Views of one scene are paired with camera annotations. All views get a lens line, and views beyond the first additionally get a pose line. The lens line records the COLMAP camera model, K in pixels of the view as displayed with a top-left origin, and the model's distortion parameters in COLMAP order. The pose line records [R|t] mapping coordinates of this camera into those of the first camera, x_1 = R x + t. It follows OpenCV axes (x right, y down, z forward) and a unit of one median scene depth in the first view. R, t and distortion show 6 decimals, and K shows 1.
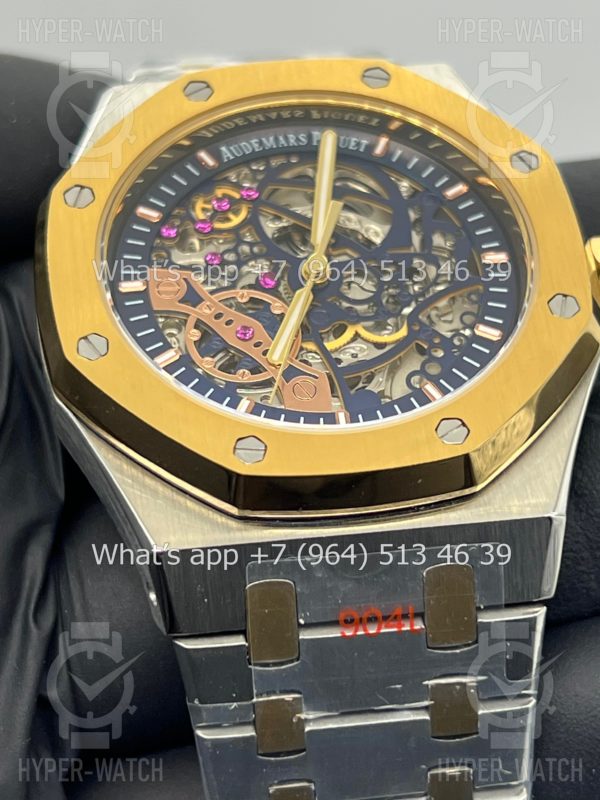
lens RADIAL K [[1927.3, 0, 300.0], [0, 1927.3, 400.0], [0, 0, 1]] dist [0.319166, 0.145208]
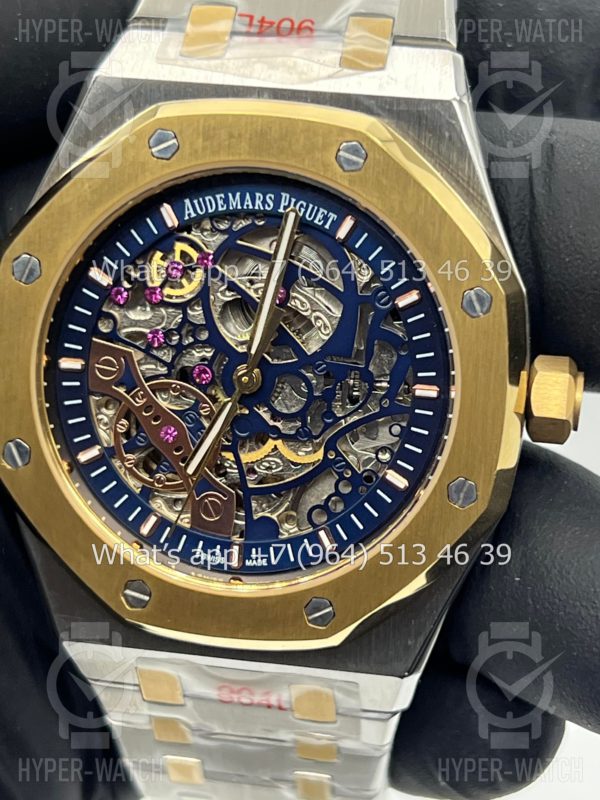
lens RADIAL K [[1927.3, 0, 300.0], [0, 1927.3, 400.0], [0, 0, 1]] dist [0.319166, 0.145208]
pose [[0.962548, 0.214779, -0.165443, 0.203955], [-0.054593, 0.751291, 0.657709, -0.722366], [0.265558, -0.624044, 0.734879, 0.251074]]
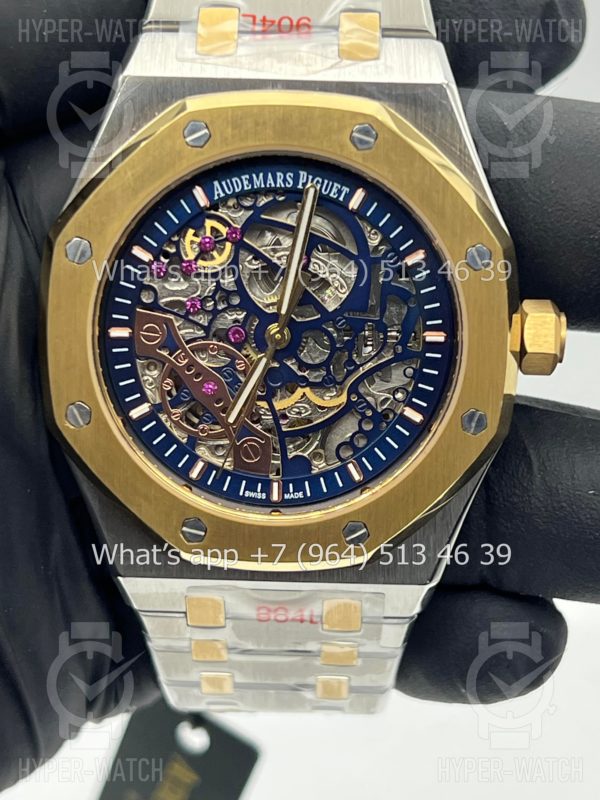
lens RADIAL K [[1927.3, 0, 300.0], [0, 1927.3, 400.0], [0, 0, 1]] dist [0.319166, 0.145208]
pose [[0.987239, 0.153935, -0.040792, 0.074210], [-0.088287, 0.742247, 0.664286, -0.804353], [0.132535, -0.652207, 0.746365, 0.108288]]
